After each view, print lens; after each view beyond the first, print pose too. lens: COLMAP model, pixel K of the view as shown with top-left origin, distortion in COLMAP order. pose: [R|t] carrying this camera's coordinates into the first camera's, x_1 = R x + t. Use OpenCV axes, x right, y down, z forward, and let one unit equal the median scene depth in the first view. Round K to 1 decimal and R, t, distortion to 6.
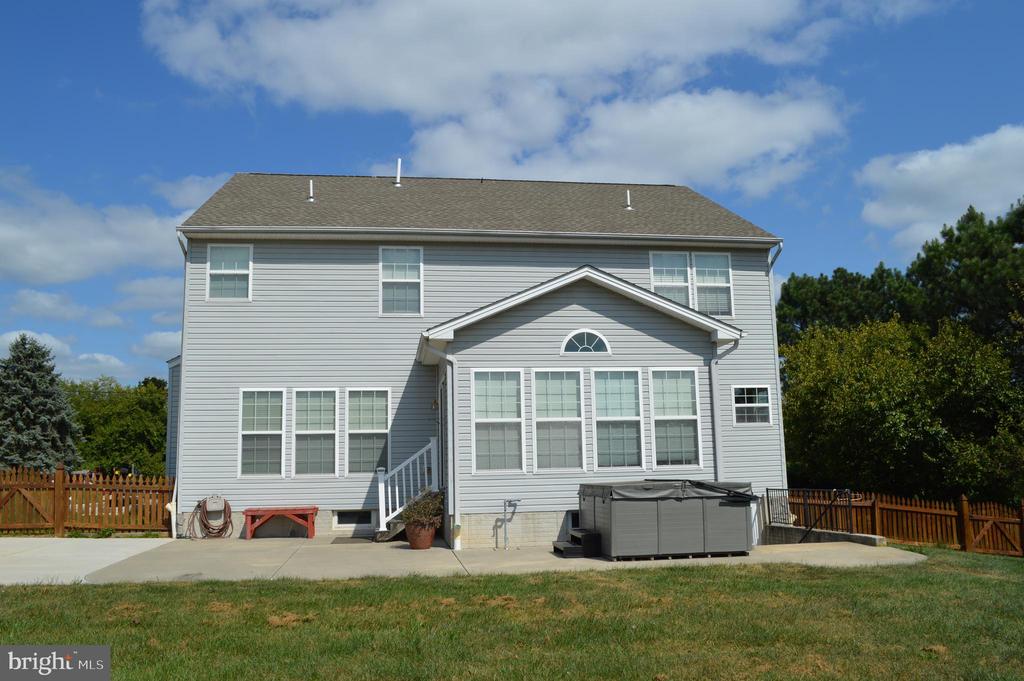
lens RADIAL K [[806.4, 0, 512.0], [0, 806.4, 340.5], [0, 0, 1]] dist [-0.072692, 0.001968]
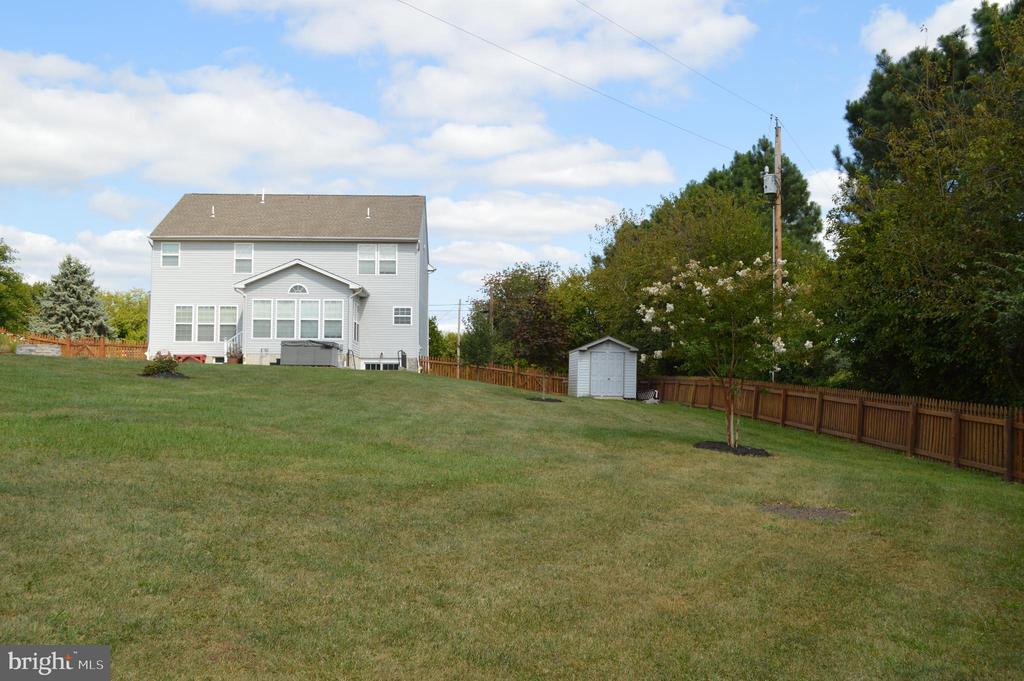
lens RADIAL K [[928.4, 0, 512.0], [0, 928.4, 340.5], [0, 0, 1]] dist [-0.077847, -0.004787]
pose [[0.995434, 0.021045, -0.093104, 0.837052], [-0.011455, 0.994681, 0.102362, -0.114577], [0.094763, -0.100828, 0.990381, -1.480777]]
